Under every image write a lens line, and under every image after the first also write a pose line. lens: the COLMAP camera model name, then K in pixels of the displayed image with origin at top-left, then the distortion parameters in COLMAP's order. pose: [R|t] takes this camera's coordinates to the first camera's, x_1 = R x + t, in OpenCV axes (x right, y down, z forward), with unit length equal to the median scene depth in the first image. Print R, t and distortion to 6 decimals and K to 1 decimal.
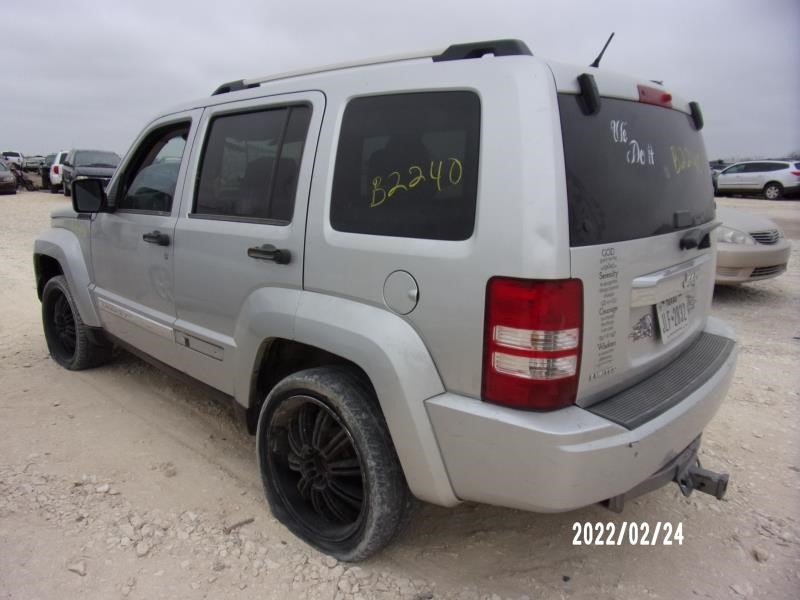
lens RADIAL K [[566.7, 0, 400.0], [0, 566.7, 300.0], [0, 0, 1]] dist [-0.011430, -0.001894]
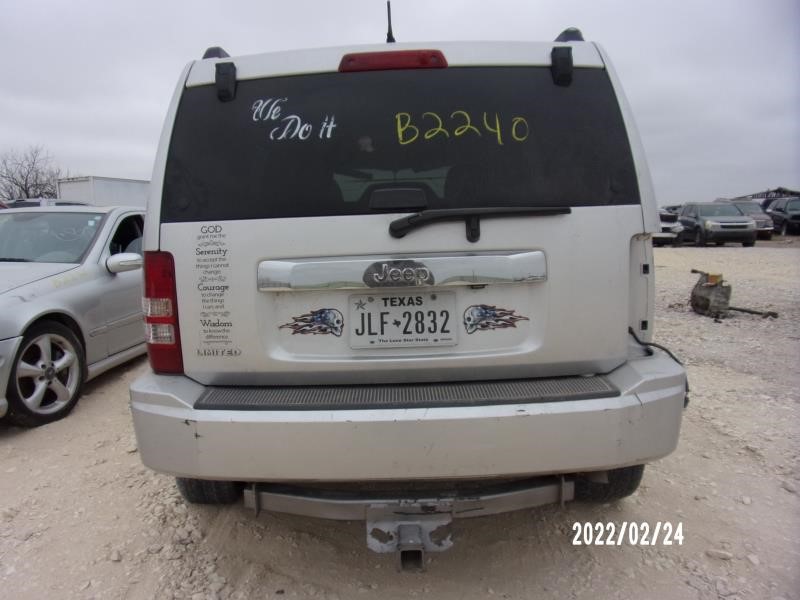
lens RADIAL K [[566.7, 0, 400.0], [0, 566.7, 300.0], [0, 0, 1]] dist [-0.011430, -0.001894]
pose [[0.672150, 0.061375, -0.737867, 1.349004], [-0.128620, 0.991086, -0.034726, 0.032861], [0.729158, 0.118245, 0.674052, 0.577470]]
